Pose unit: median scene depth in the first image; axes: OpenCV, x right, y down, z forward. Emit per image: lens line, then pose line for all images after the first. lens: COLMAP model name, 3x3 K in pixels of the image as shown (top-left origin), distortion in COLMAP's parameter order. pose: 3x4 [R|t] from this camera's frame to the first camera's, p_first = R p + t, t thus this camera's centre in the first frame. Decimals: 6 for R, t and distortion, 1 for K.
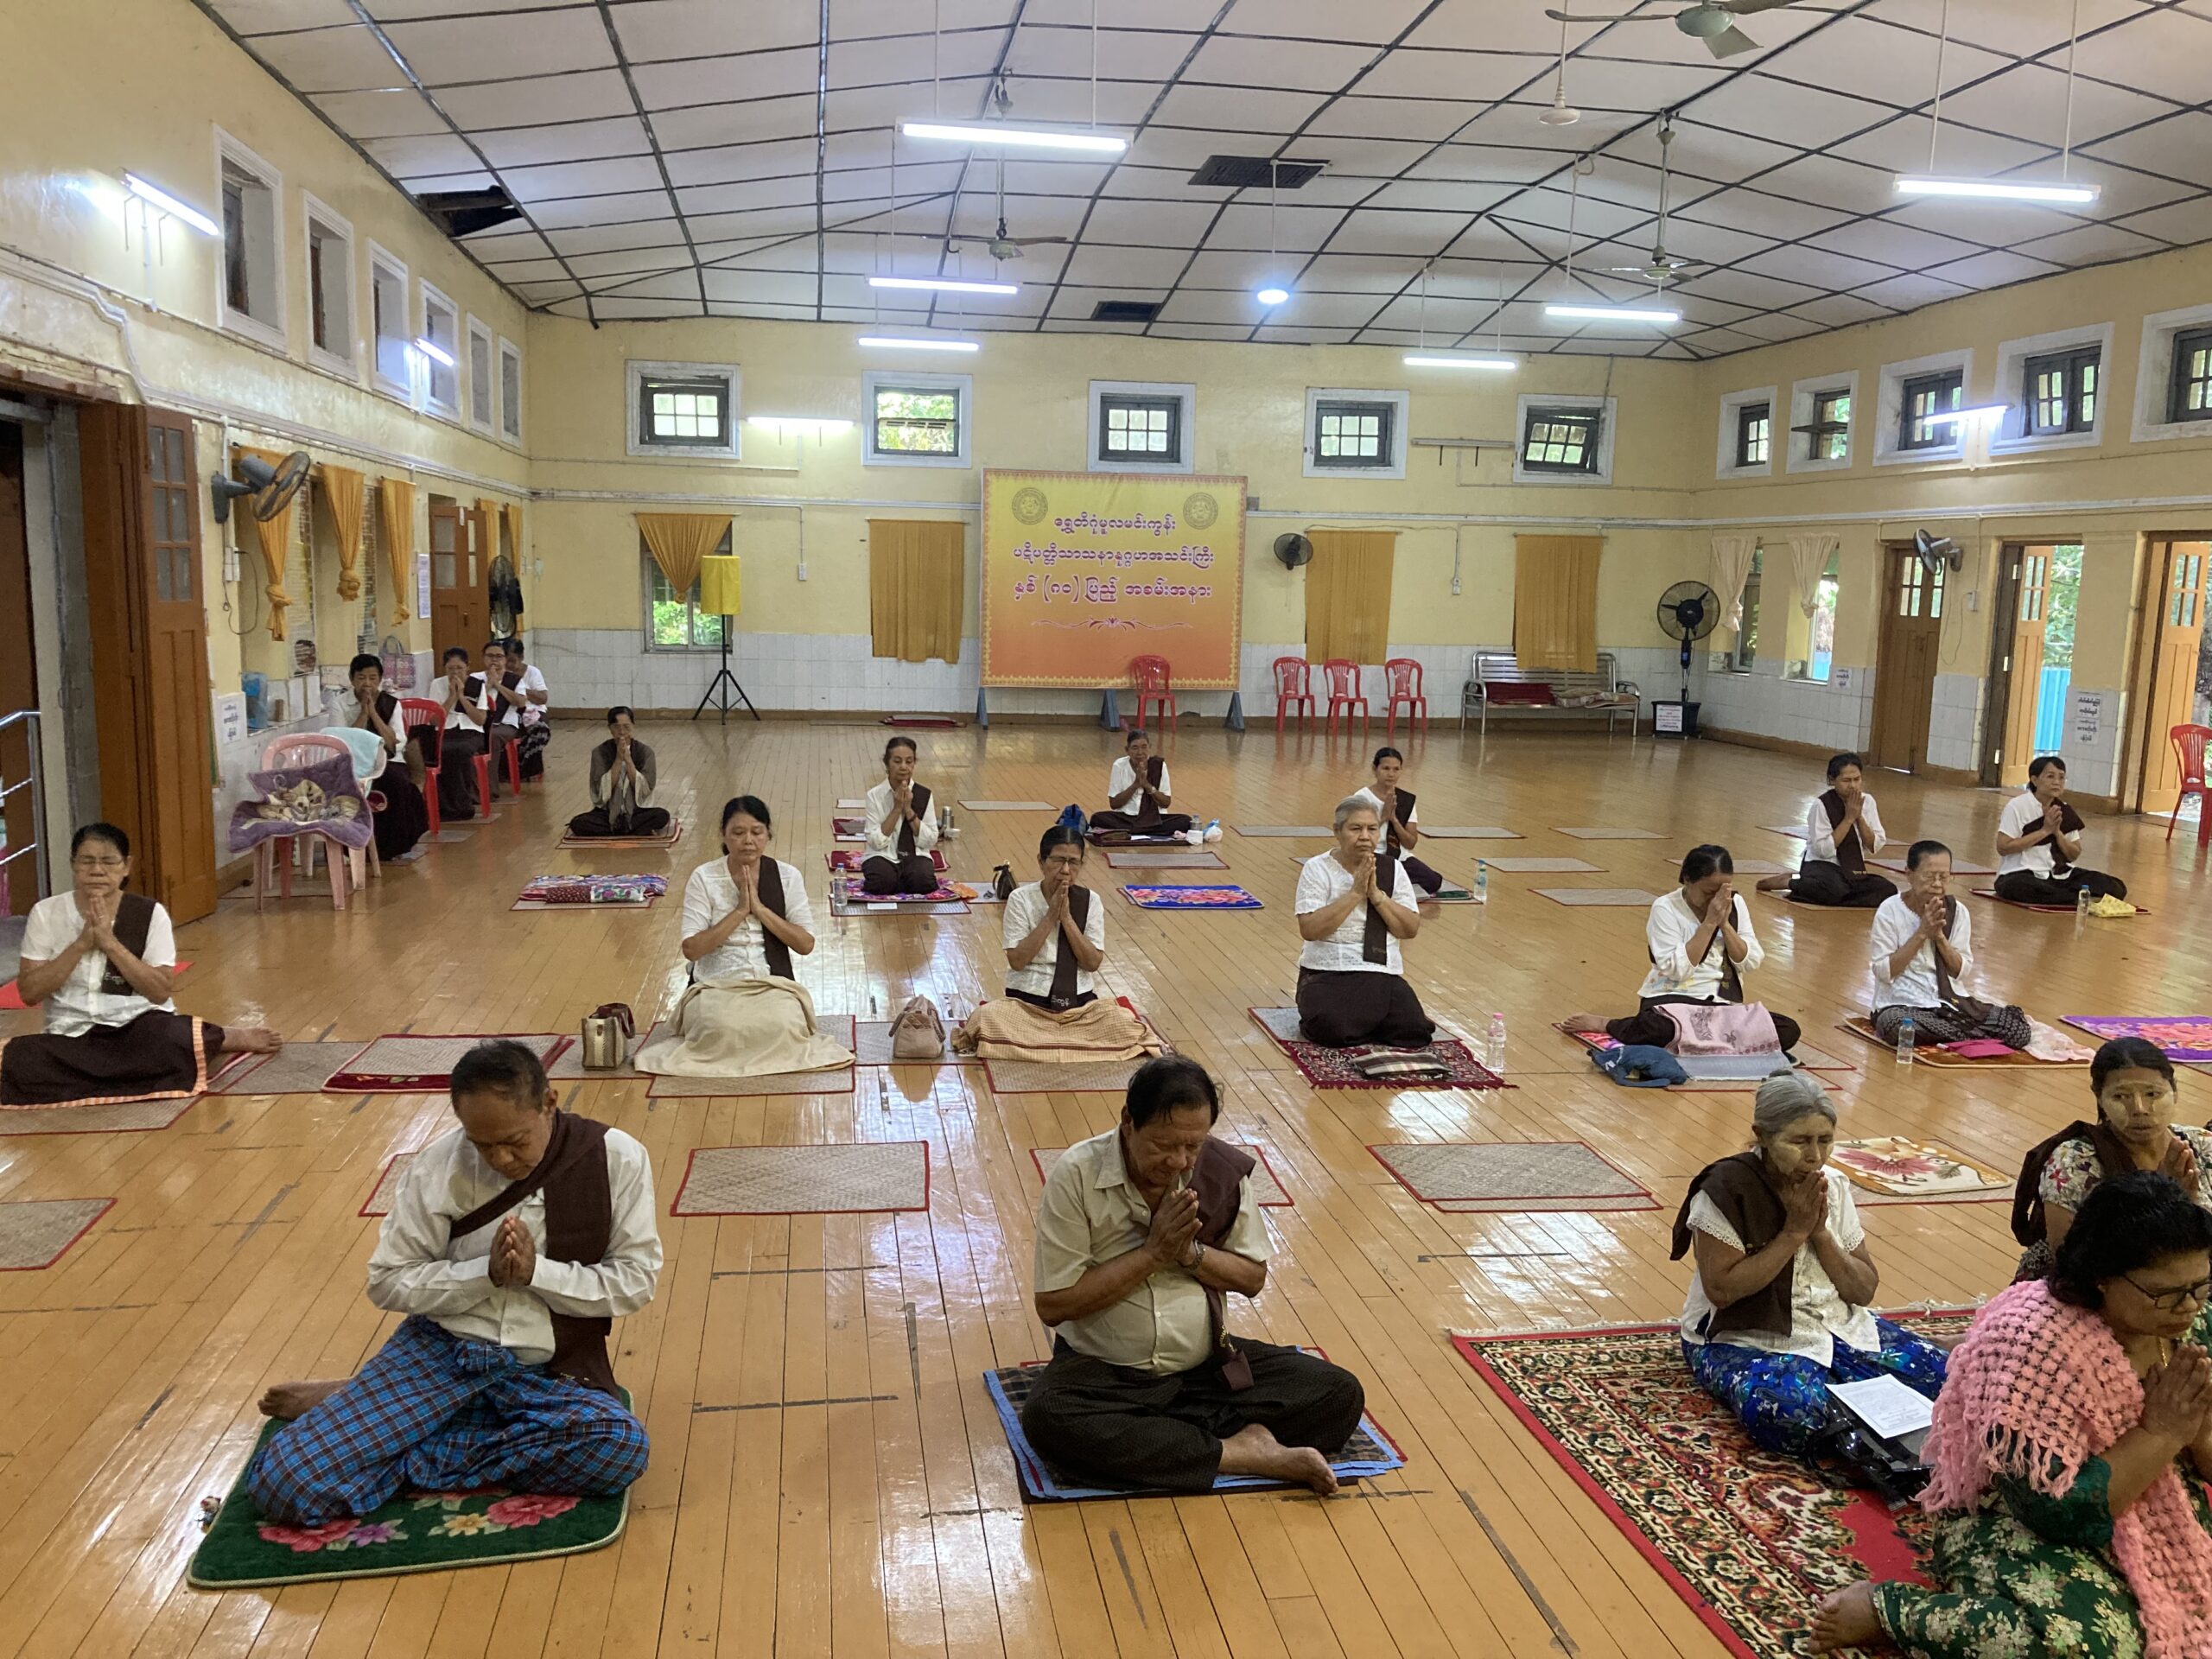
lens RADIAL K [[1826.7, 0, 1094.4], [0, 1826.7, 839.5], [0, 0, 1]] dist [0.019395, -0.004557]
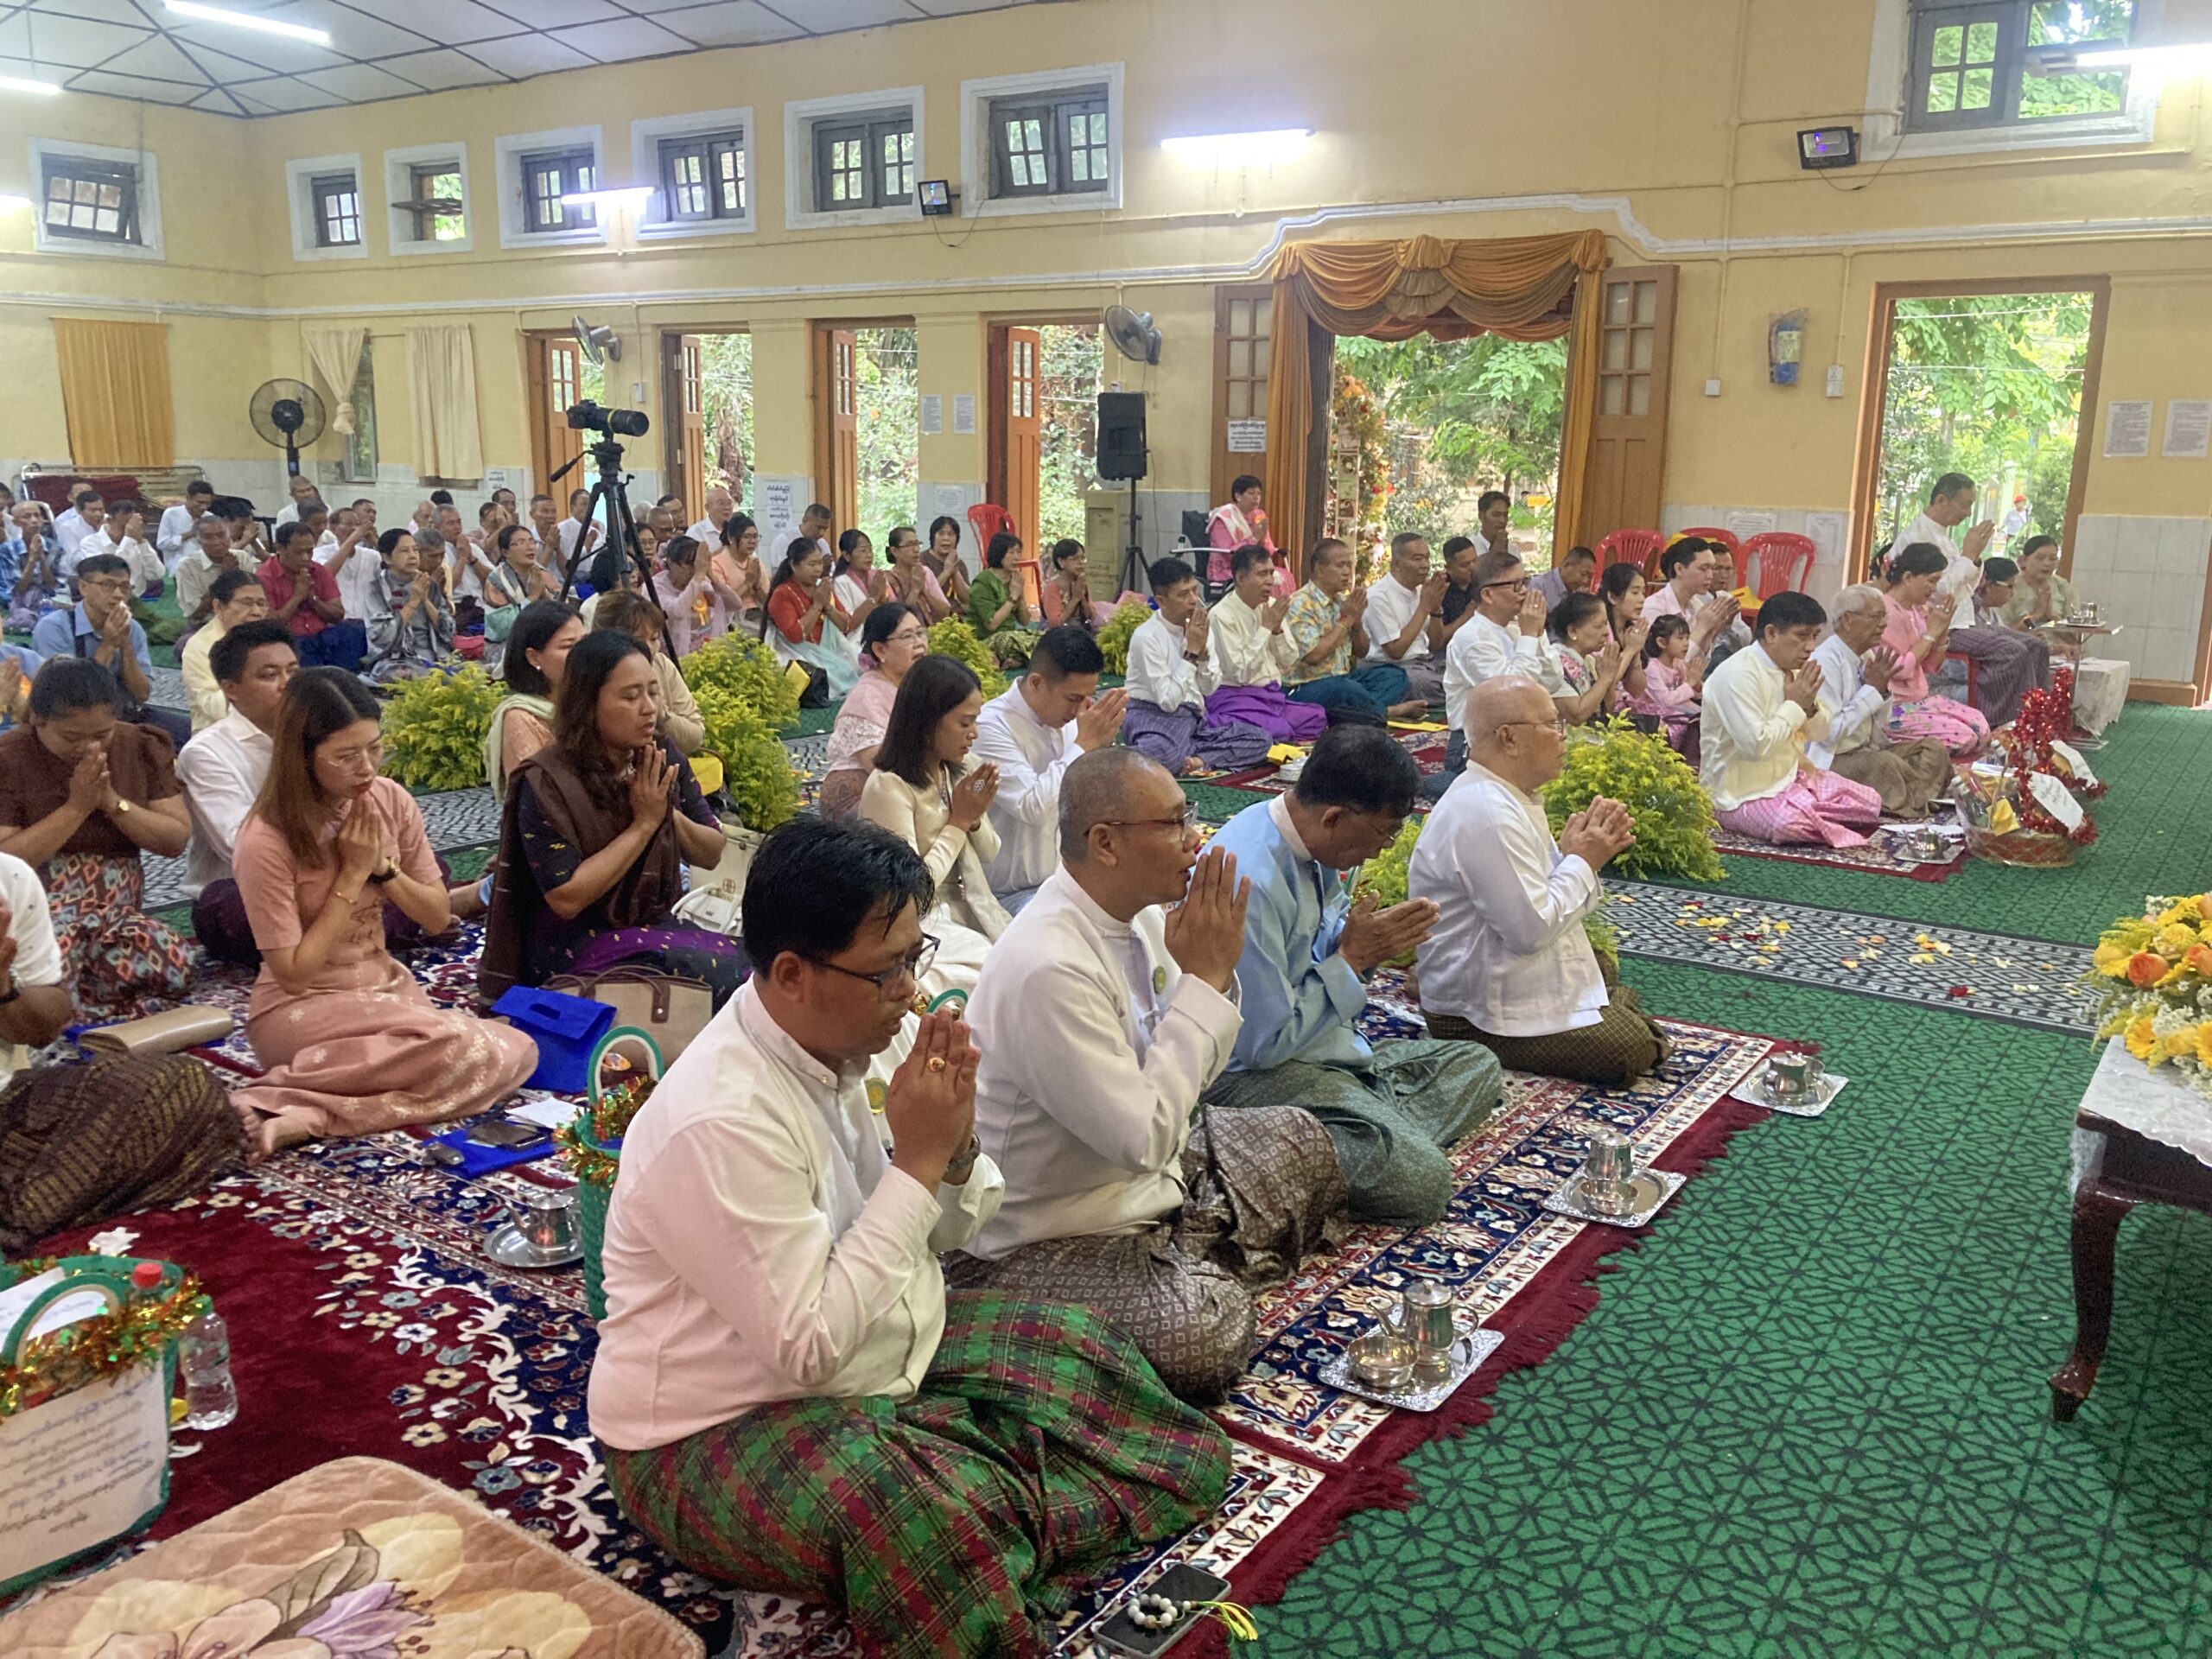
lens RADIAL K [[1826.7, 0, 1098.4], [0, 1826.7, 815.3], [0, 0, 1]] dist [0.019395, -0.004557]
pose [[0.681104, -0.162960, 0.713821, -0.080486], [0.110143, 0.986627, 0.120145, 0.001264], [-0.723855, -0.003209, 0.689945, 0.141710]]
